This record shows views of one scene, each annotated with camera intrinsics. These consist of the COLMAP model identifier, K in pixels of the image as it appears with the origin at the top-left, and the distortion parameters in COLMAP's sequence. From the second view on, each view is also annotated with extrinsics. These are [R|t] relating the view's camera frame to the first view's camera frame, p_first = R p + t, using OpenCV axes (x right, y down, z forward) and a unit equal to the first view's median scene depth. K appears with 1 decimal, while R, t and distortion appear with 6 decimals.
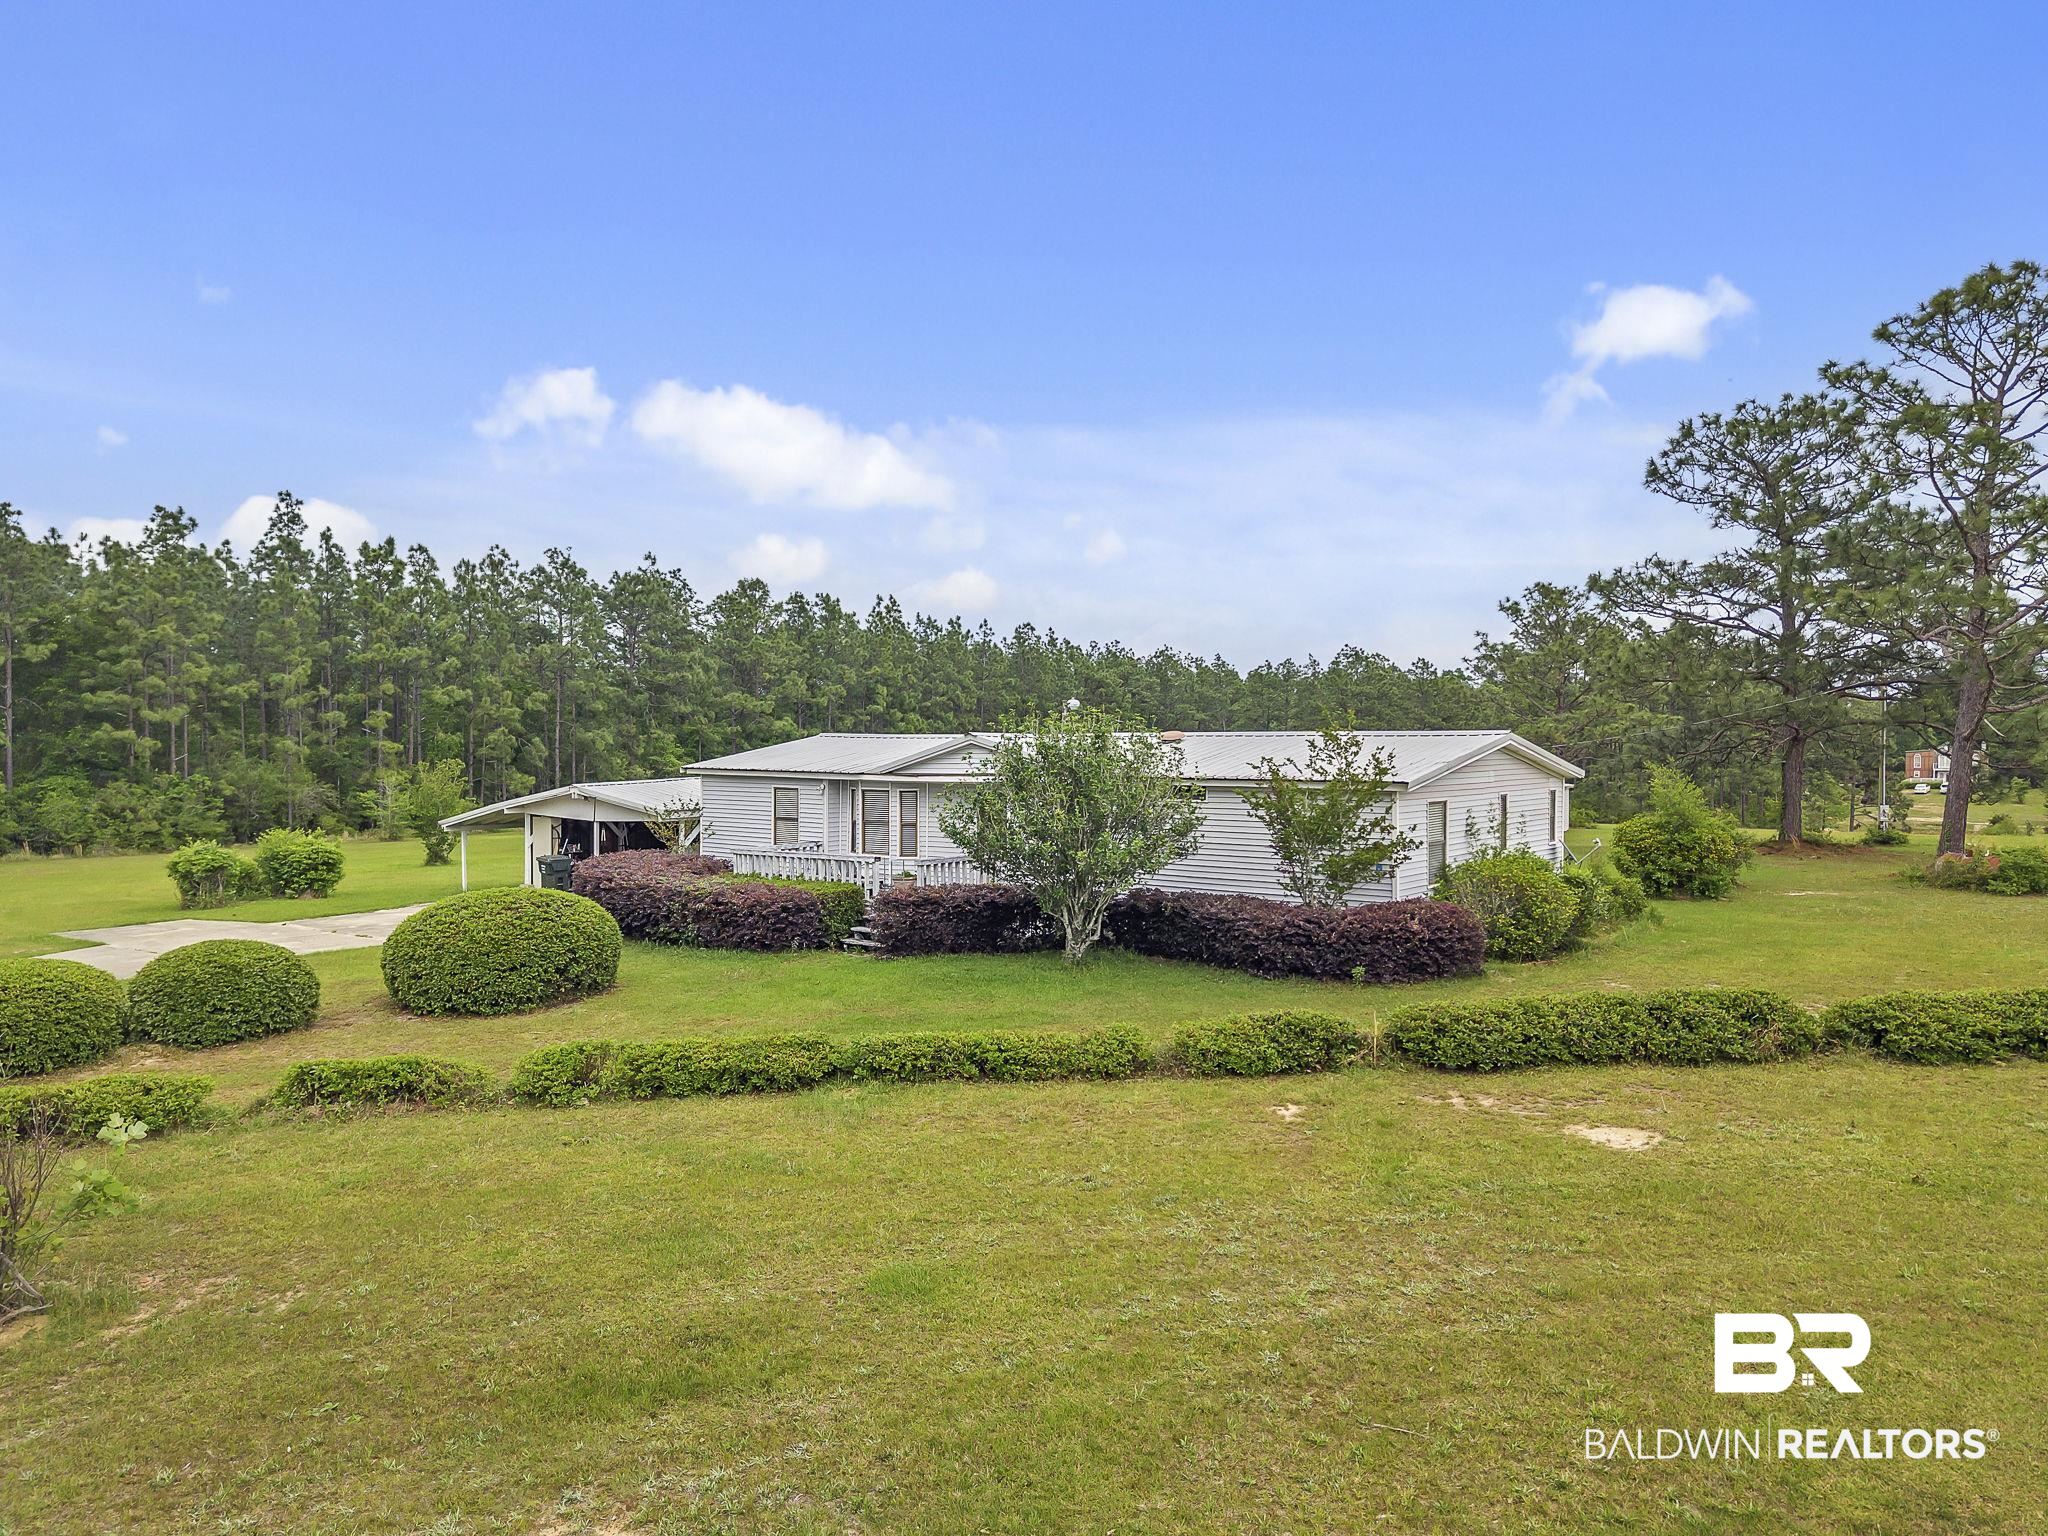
lens RADIAL K [[1428.2, 0, 1024.0], [0, 1428.2, 768.0], [0, 0, 1]] dist [0.047480, -0.057257]
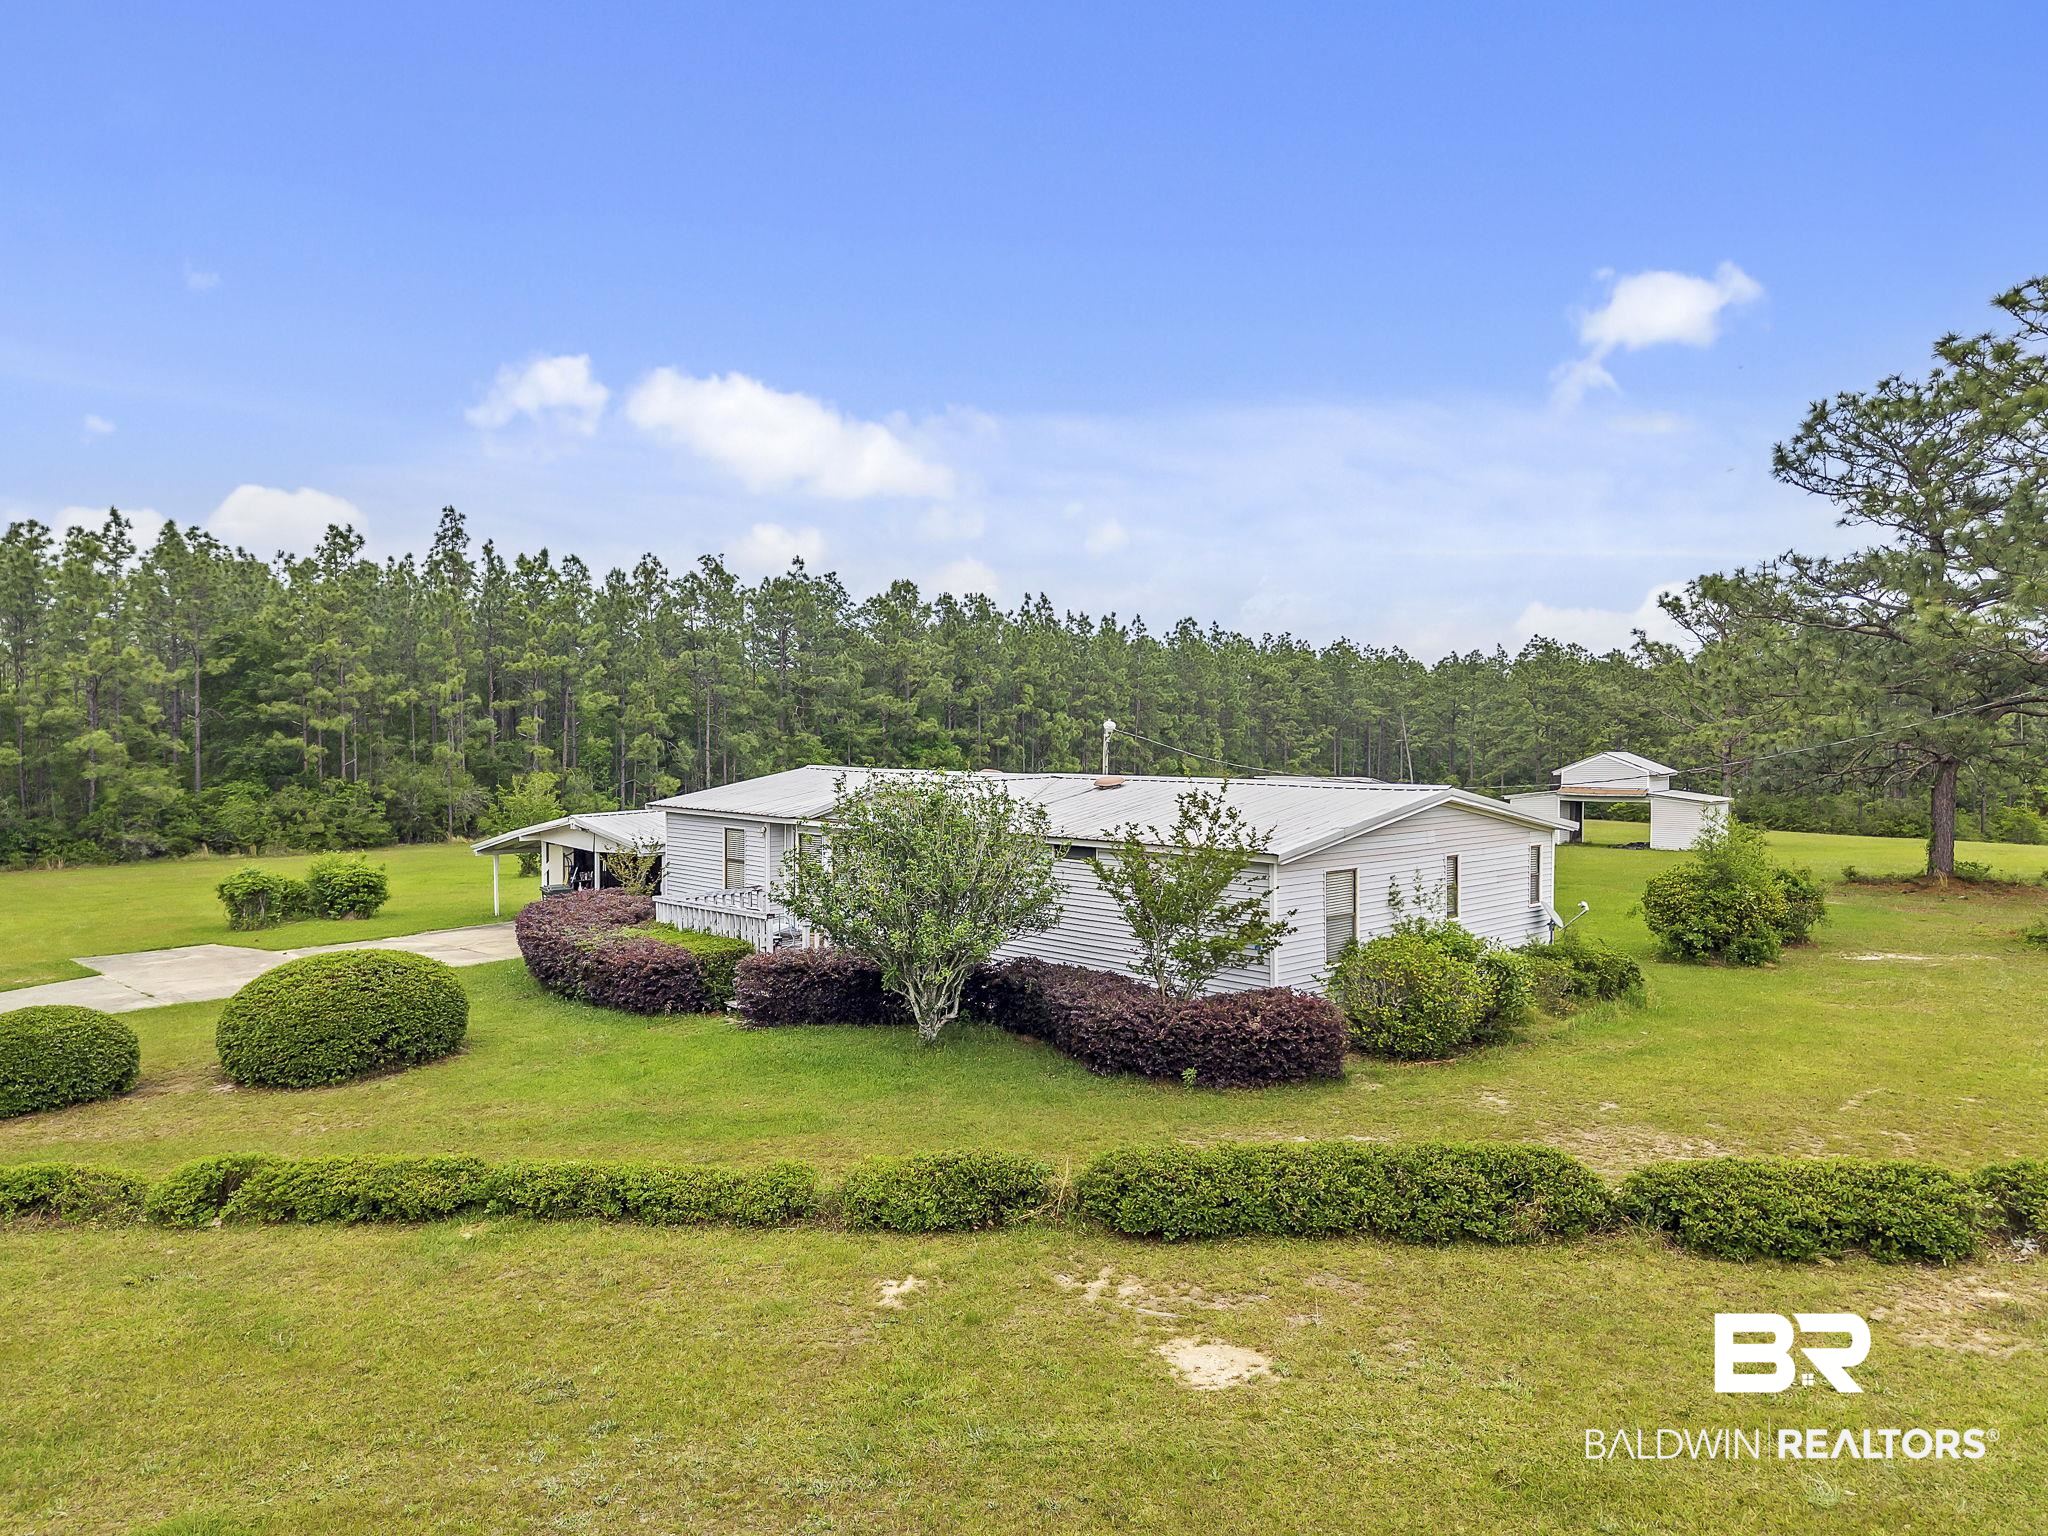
lens RADIAL K [[1428.2, 0, 1024.0], [0, 1428.2, 768.0], [0, 0, 1]] dist [0.047480, -0.057257]
pose [[0.988510, 0.002666, -0.151135, 0.109995], [-0.001246, 0.999954, 0.009492, -0.023178], [0.151154, -0.009195, 0.988468, 0.045358]]
